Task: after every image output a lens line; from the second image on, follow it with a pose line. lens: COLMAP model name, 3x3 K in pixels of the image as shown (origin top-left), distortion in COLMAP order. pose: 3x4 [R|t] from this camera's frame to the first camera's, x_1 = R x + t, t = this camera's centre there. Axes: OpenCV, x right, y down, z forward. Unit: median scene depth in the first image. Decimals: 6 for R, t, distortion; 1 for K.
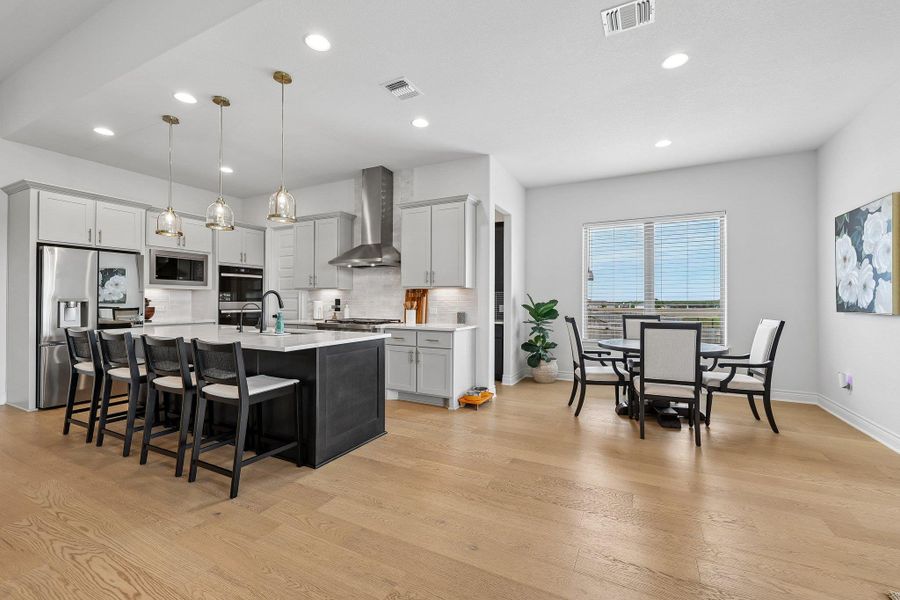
lens RADIAL K [[379.1, 0, 452.3], [0, 379.1, 299.1], [0, 0, 1]] dist [-0.000866, 0.000361]
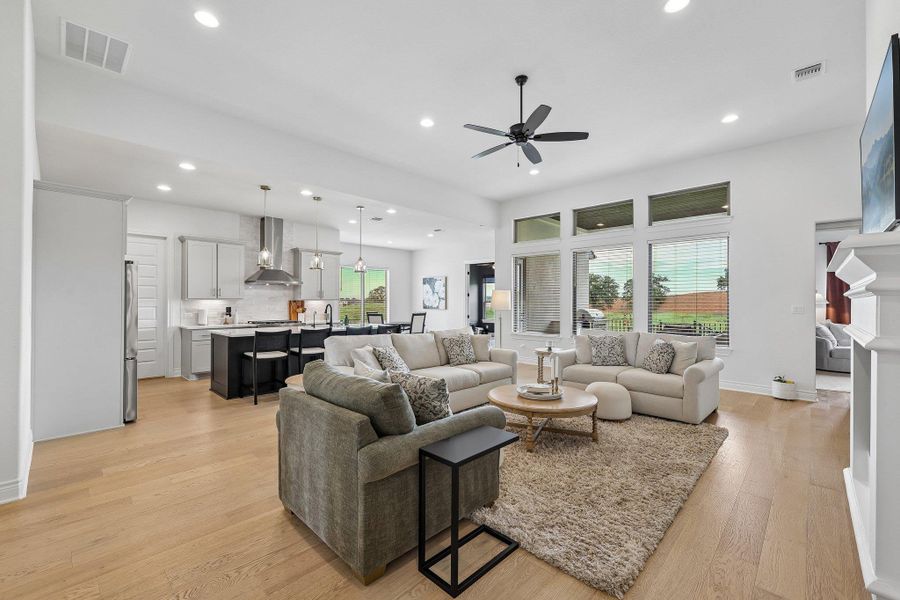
lens RADIAL K [[379.1, 0, 452.3], [0, 379.1, 299.1], [0, 0, 1]] dist [-0.000866, 0.000361]
pose [[0.287347, 0.002263, 0.957824, -1.799948], [-0.005294, 0.999986, -0.000775, -0.042035], [-0.957812, -0.004849, 0.287355, -0.108487]]
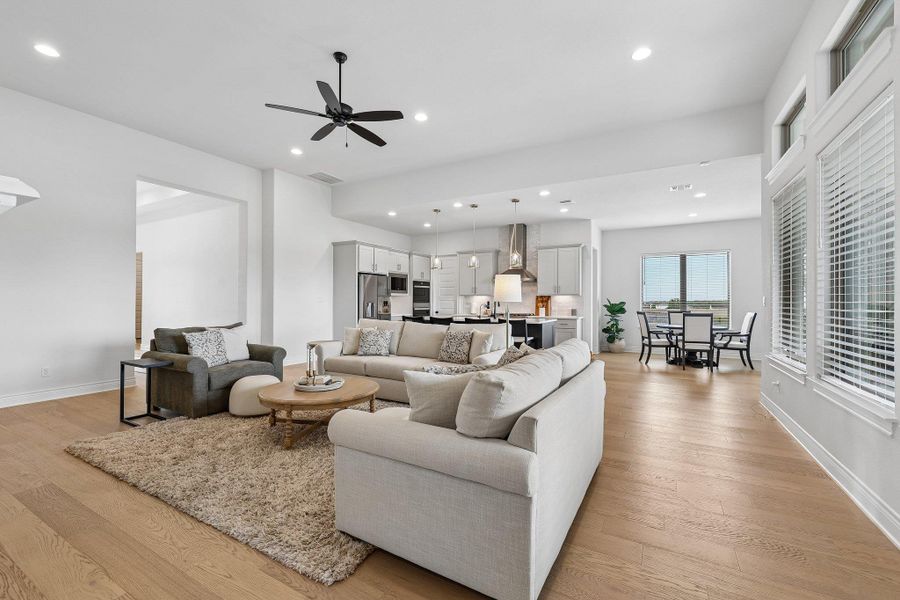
lens RADIAL K [[379.1, 0, 452.3], [0, 379.1, 299.1], [0, 0, 1]] dist [-0.000866, 0.000361]
pose [[0.999115, -0.000930, -0.042053, -0.539302], [0.000905, 0.999999, -0.000634, -0.012726], [0.042054, 0.000595, 0.999115, -0.895002]]
